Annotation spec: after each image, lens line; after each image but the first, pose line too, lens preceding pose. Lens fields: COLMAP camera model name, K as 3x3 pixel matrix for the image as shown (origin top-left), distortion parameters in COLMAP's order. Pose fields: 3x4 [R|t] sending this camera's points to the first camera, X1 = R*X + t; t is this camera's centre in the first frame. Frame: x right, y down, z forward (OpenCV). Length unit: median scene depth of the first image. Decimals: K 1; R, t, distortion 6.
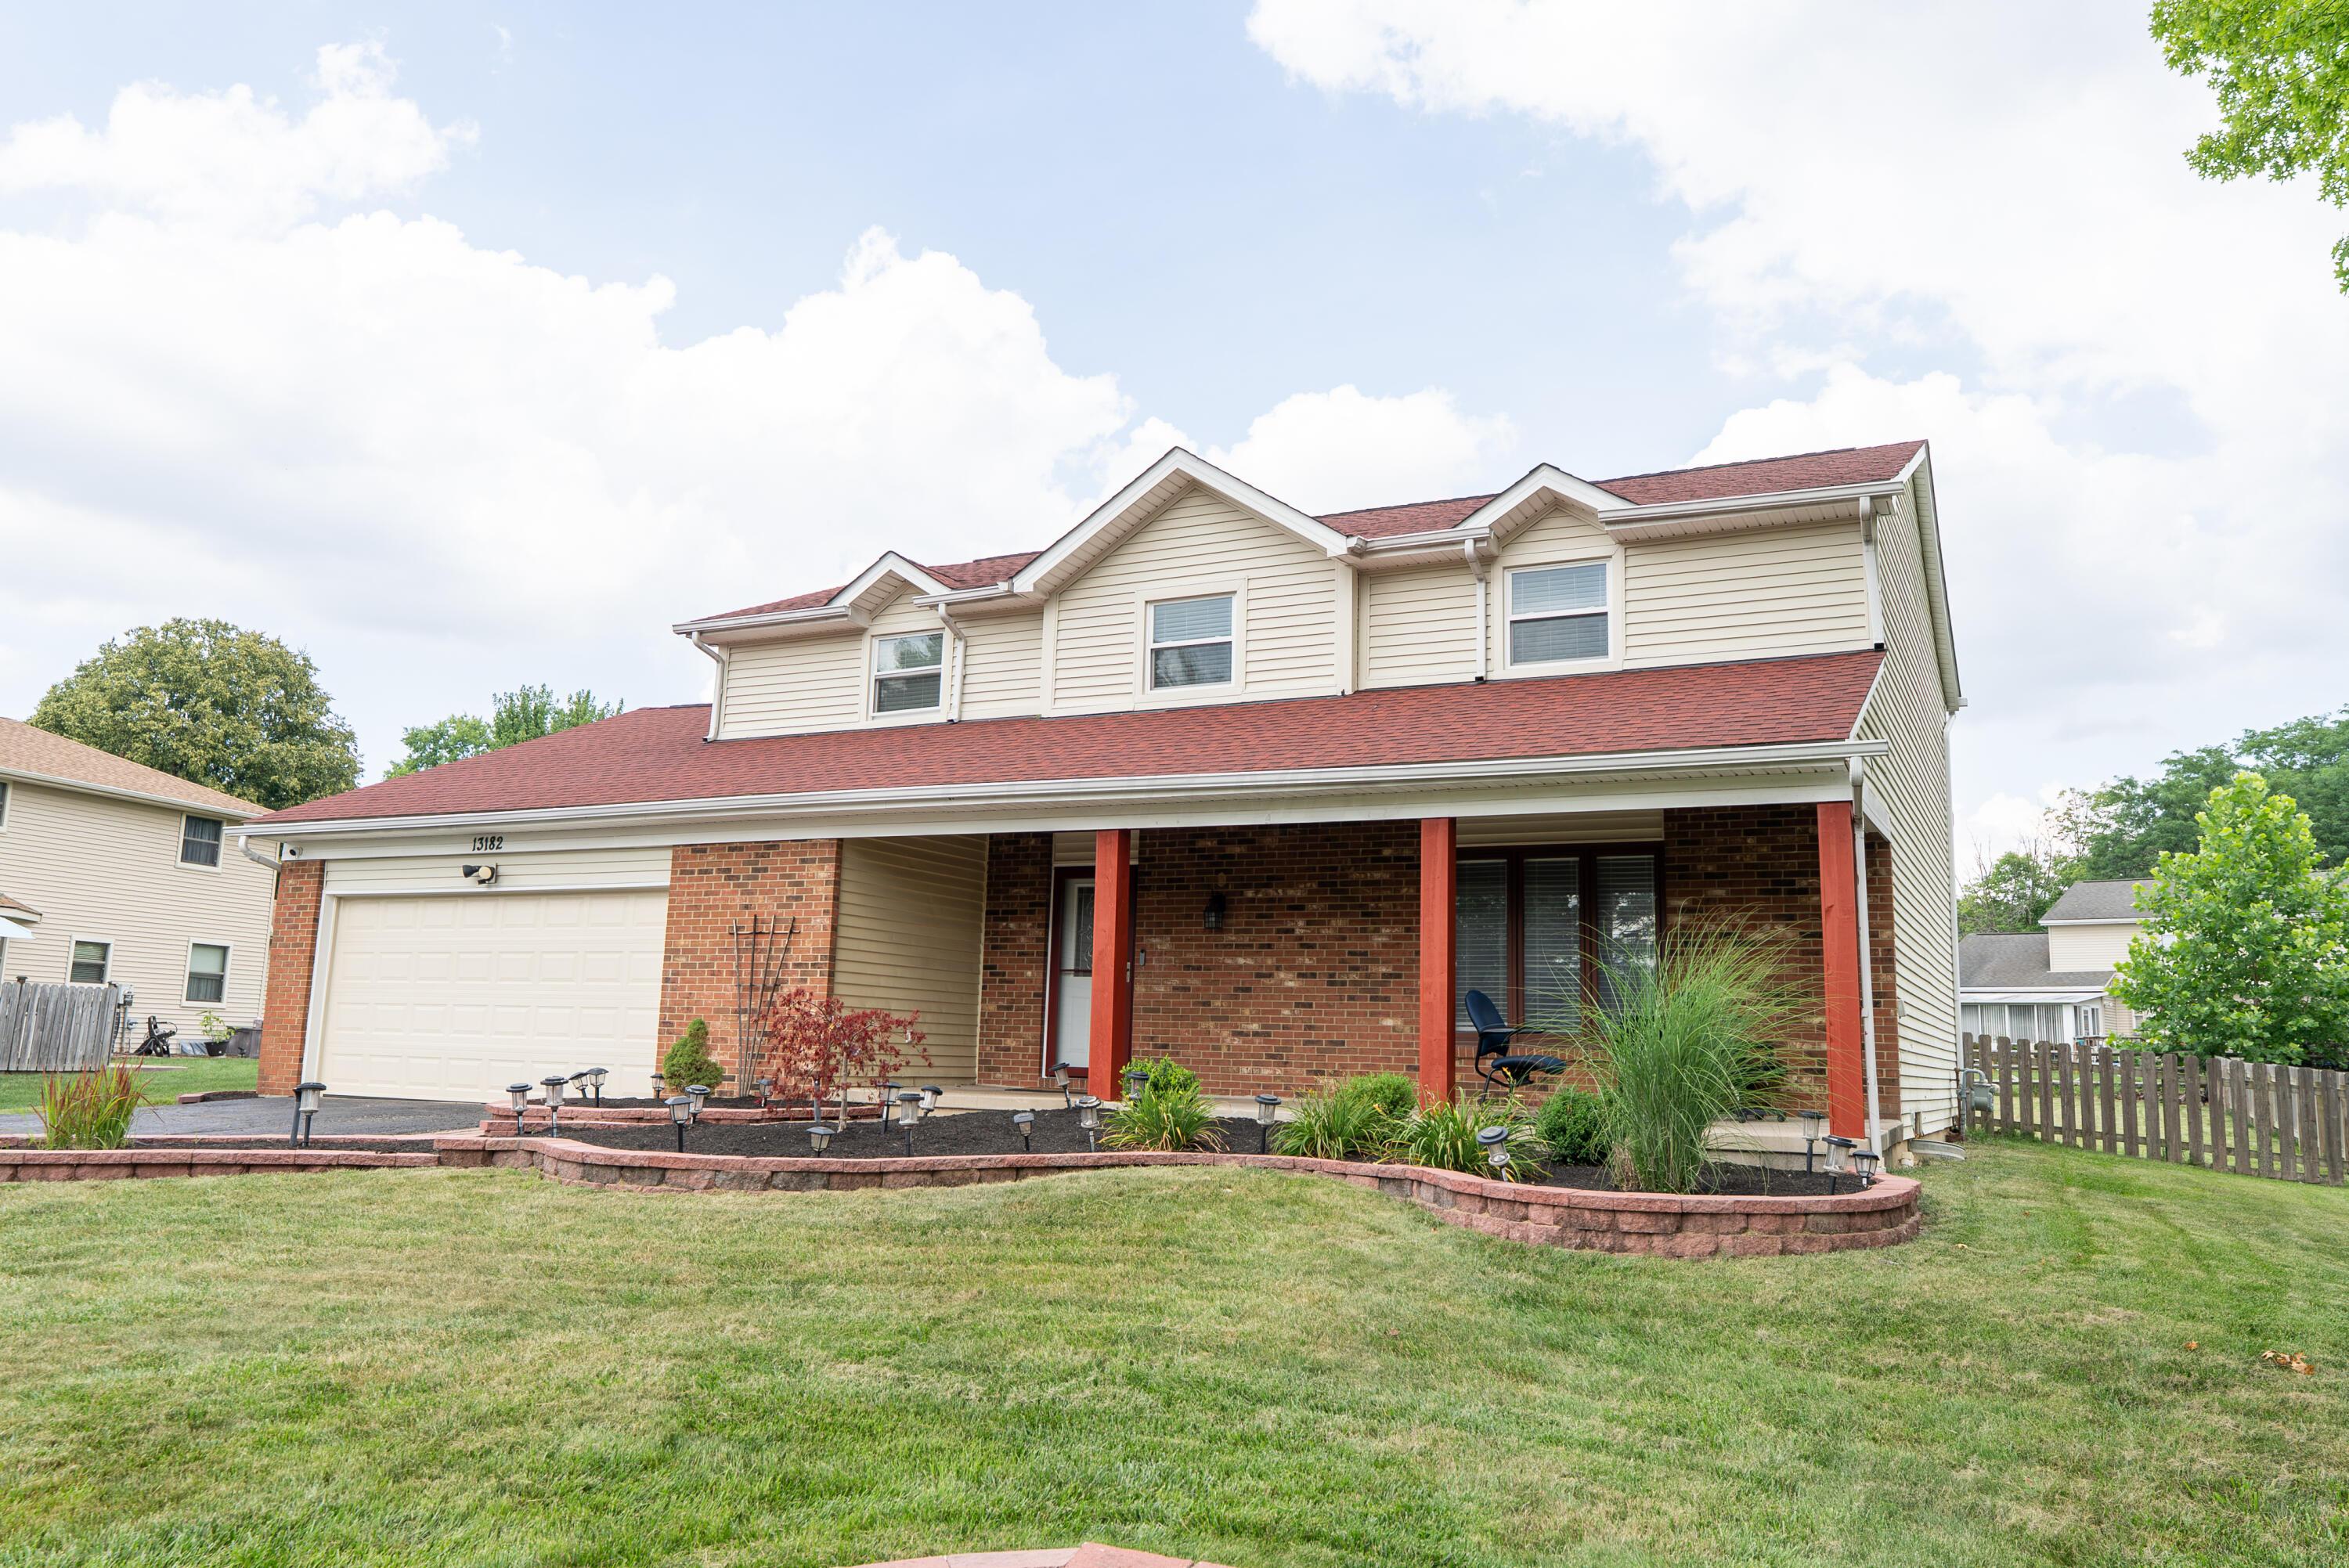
lens RADIAL K [[1794.3, 0, 1174.5], [0, 1794.3, 784.0], [0, 0, 1]] dist [-0.001831, -0.000922]
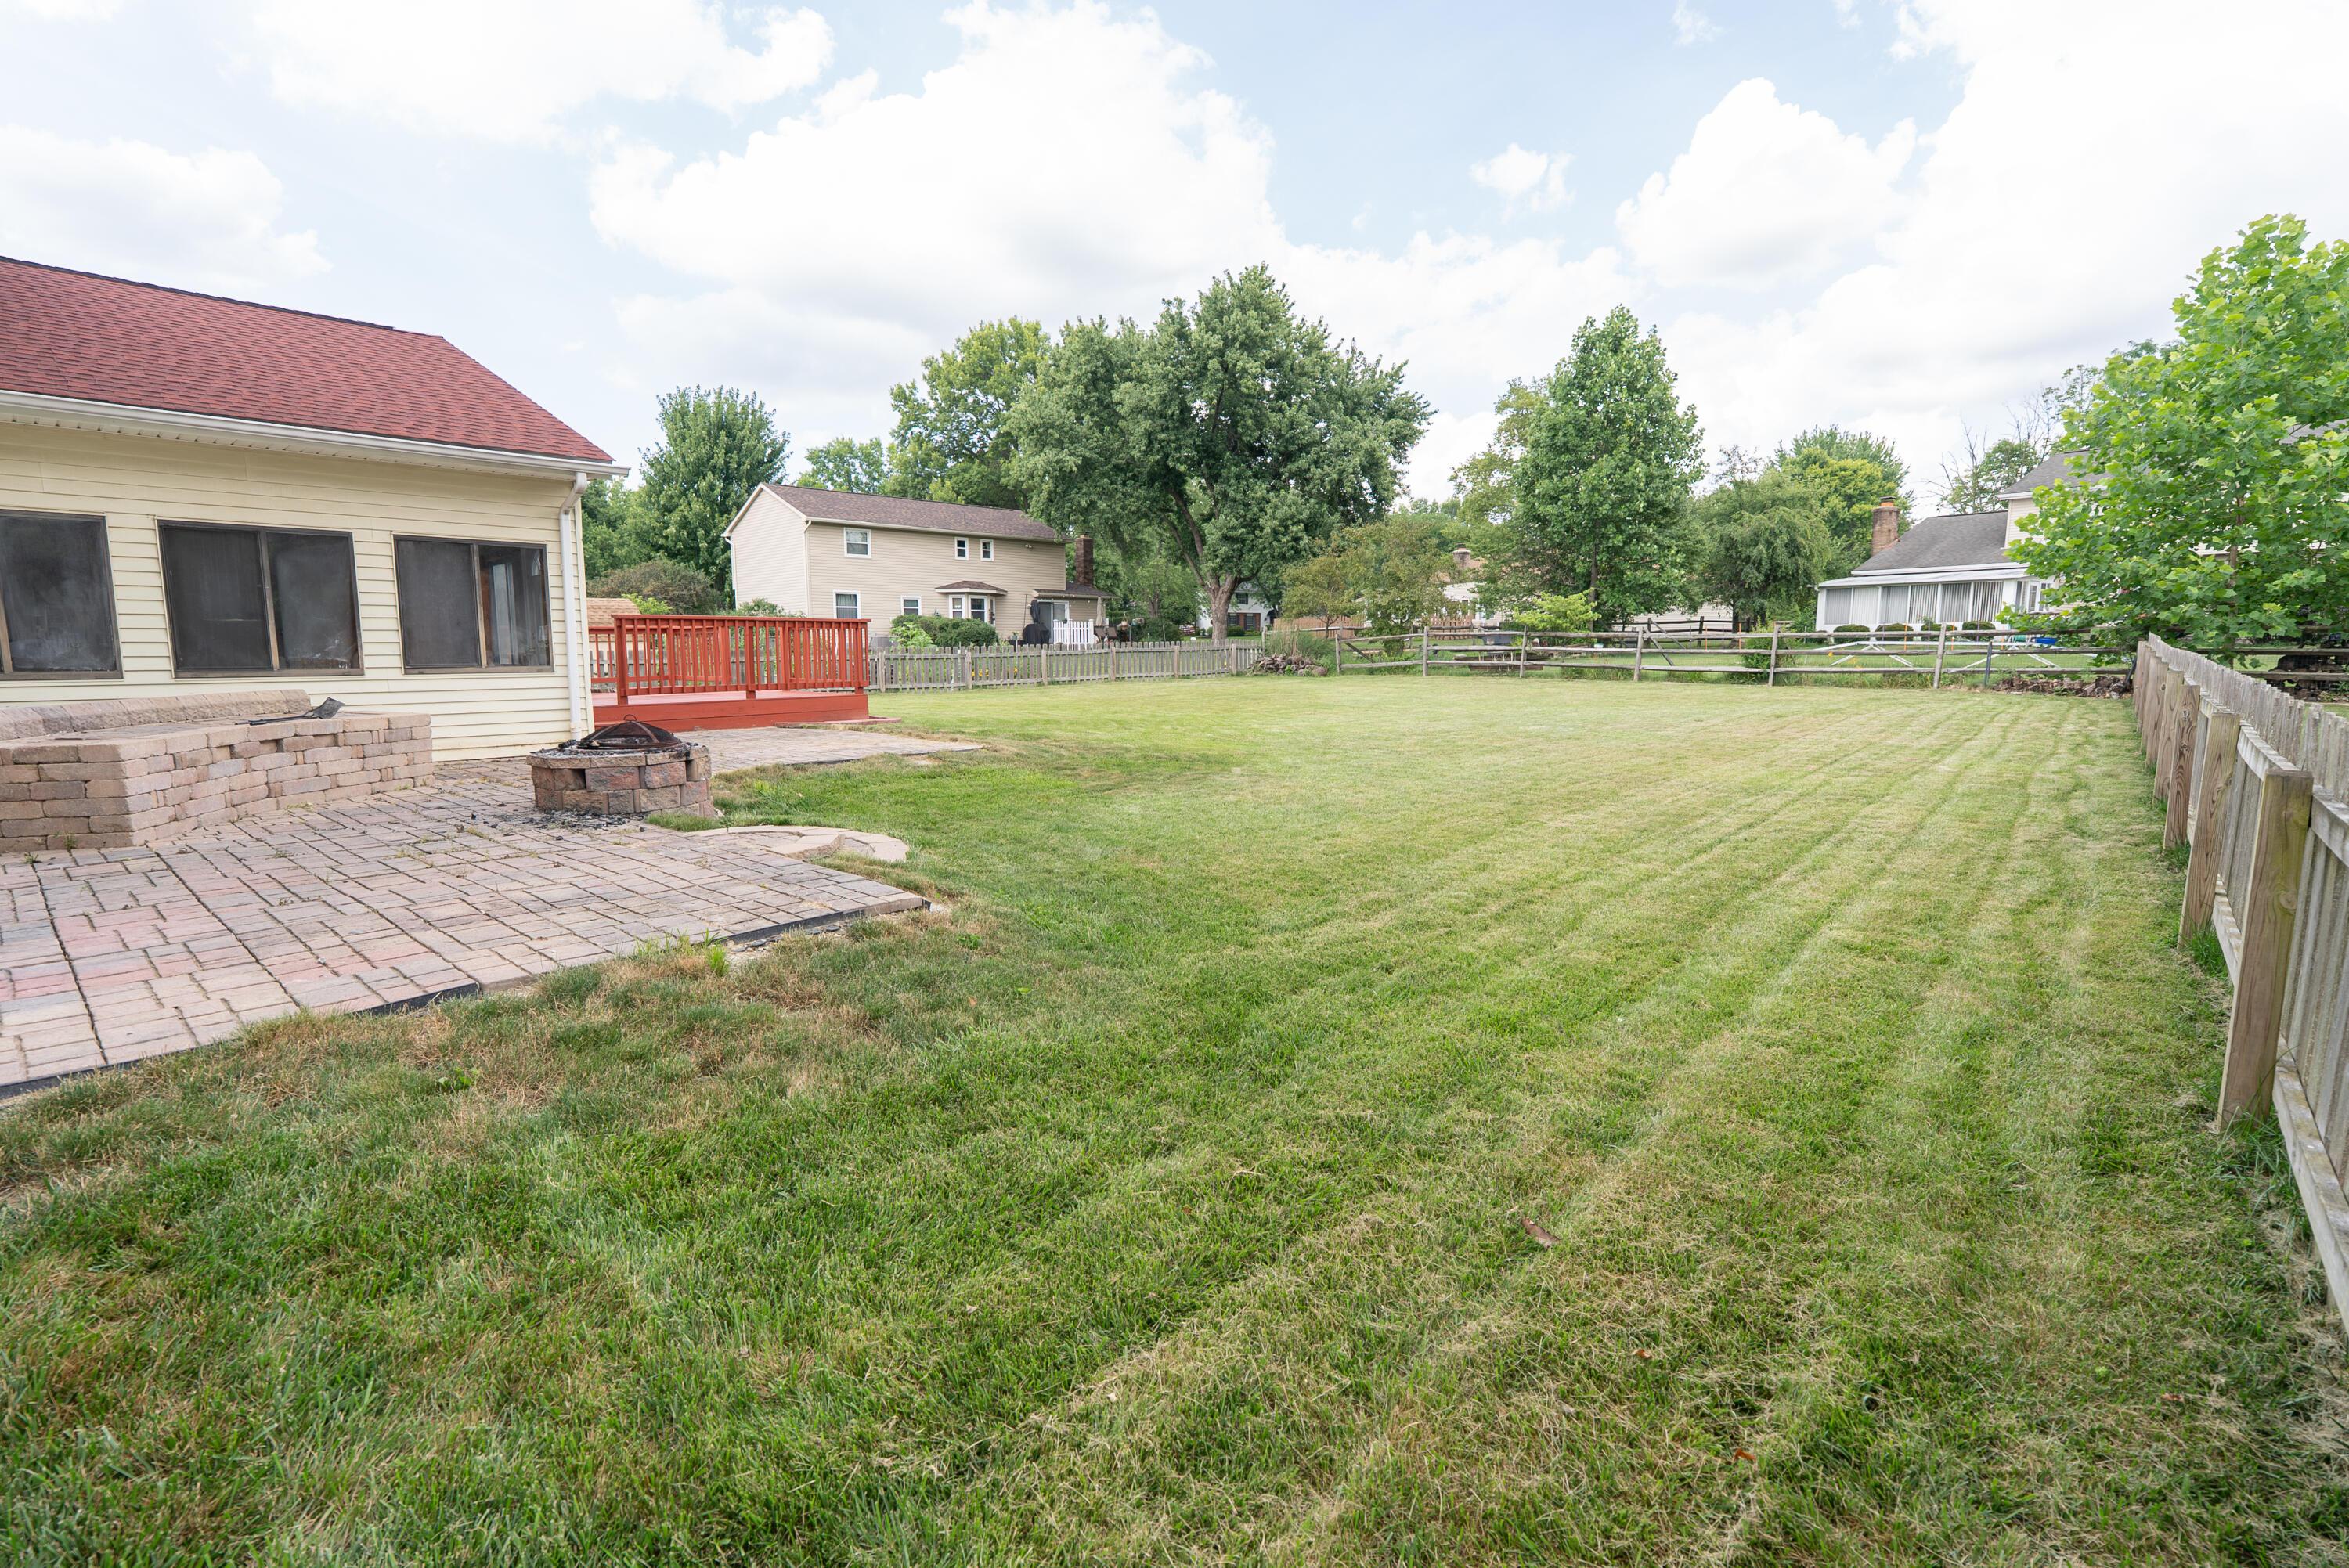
lens RADIAL K [[1024.4, 0, 1170.9], [0, 1024.4, 739.0], [0, 0, 1]] dist [-0.000726, -0.000248]
pose [[0.956819, 0.006320, -0.290615, 0.195291], [0.063286, 0.971253, 0.229484, 0.043983], [0.283711, -0.237966, 0.928913, 0.296937]]
